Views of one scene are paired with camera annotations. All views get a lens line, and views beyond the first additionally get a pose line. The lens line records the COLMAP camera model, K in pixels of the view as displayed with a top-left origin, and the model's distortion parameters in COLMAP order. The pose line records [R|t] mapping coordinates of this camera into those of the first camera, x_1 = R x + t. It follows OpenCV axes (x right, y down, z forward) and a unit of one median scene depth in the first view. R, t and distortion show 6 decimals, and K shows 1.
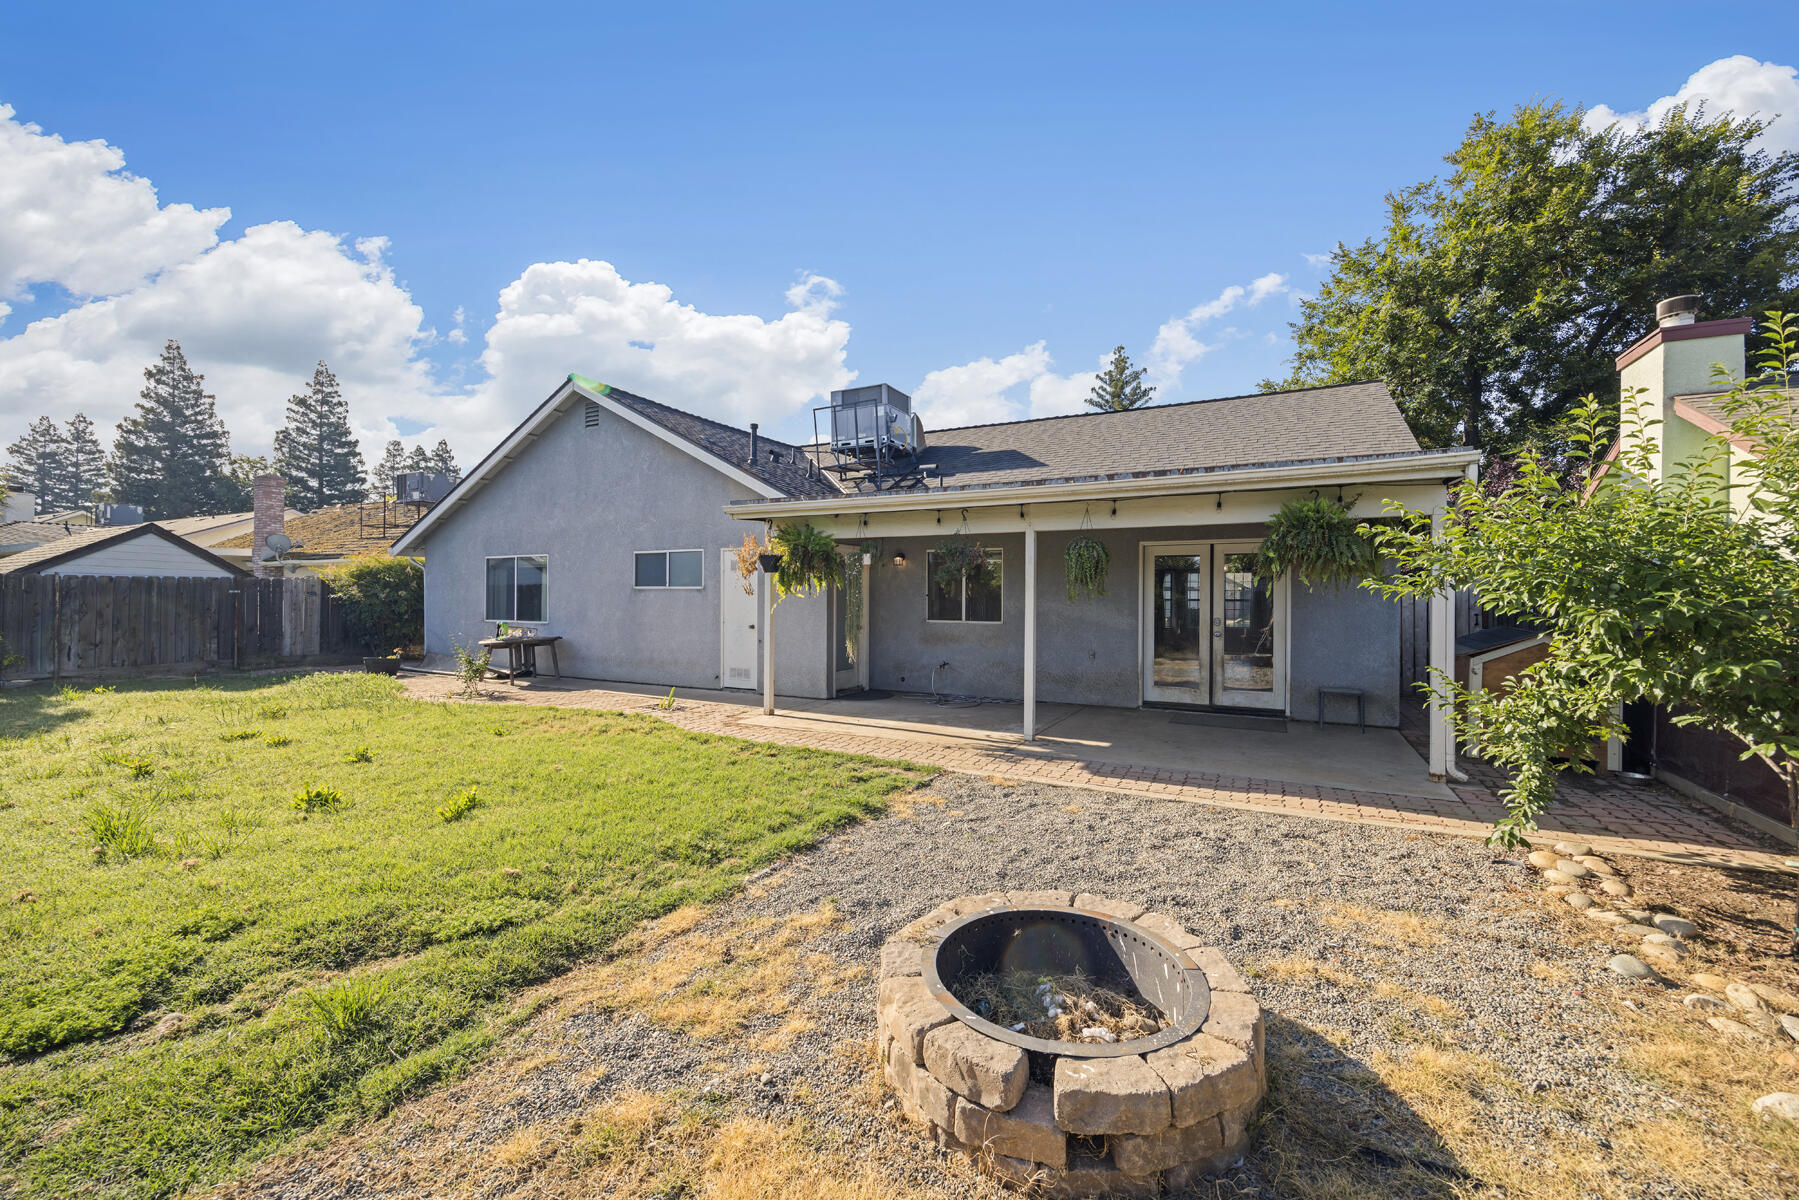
lens RADIAL K [[637.2, 0, 951.2], [0, 637.2, 563.4], [0, 0, 1]] dist [-0.000007, -0.000007]
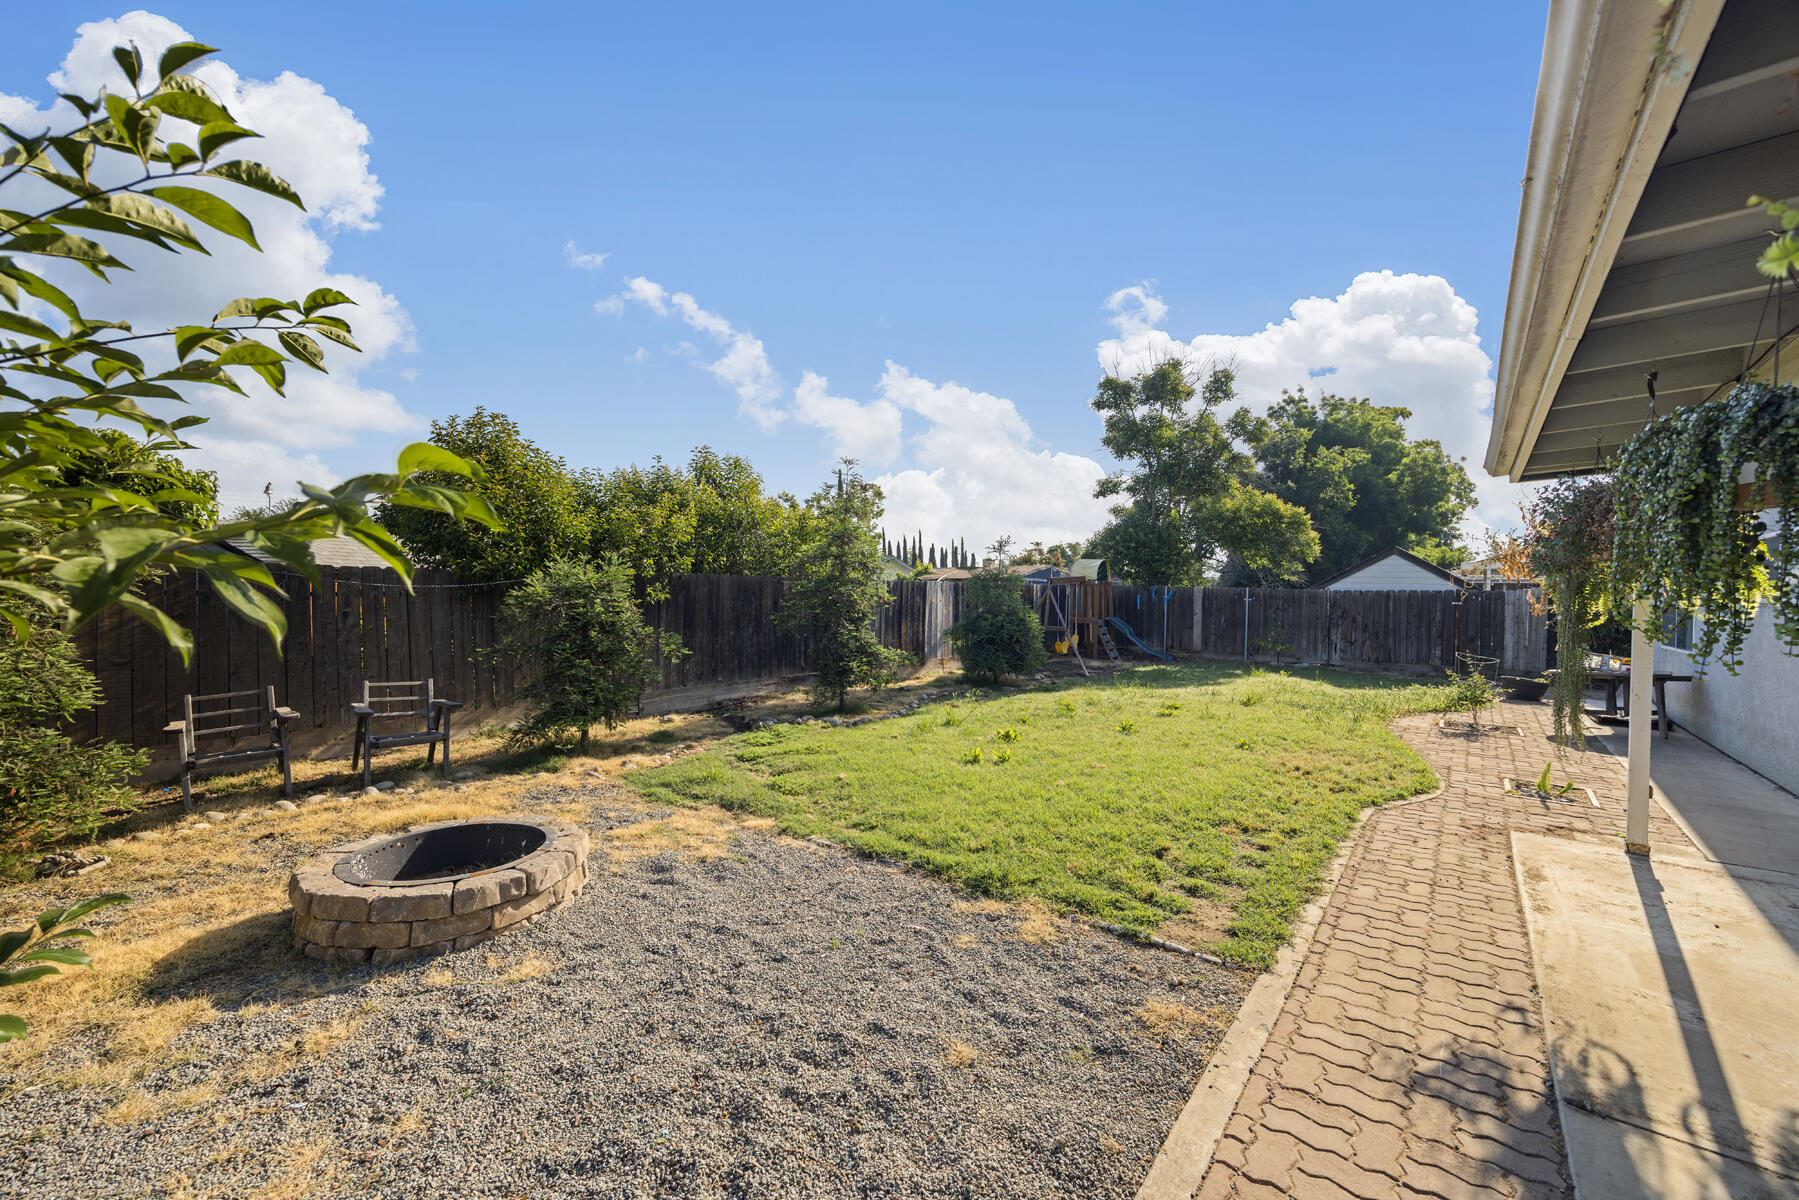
lens RADIAL K [[703.2, 0, 899.5], [0, 703.2, 600.0], [0, 0, 1]] dist [-0.000278, 0.000036]
pose [[-0.184677, 0.002492, -0.982796, 0.195334], [0.035082, 0.999376, -0.004058, 0.010036], [0.982173, -0.035228, -0.184649, 0.285519]]
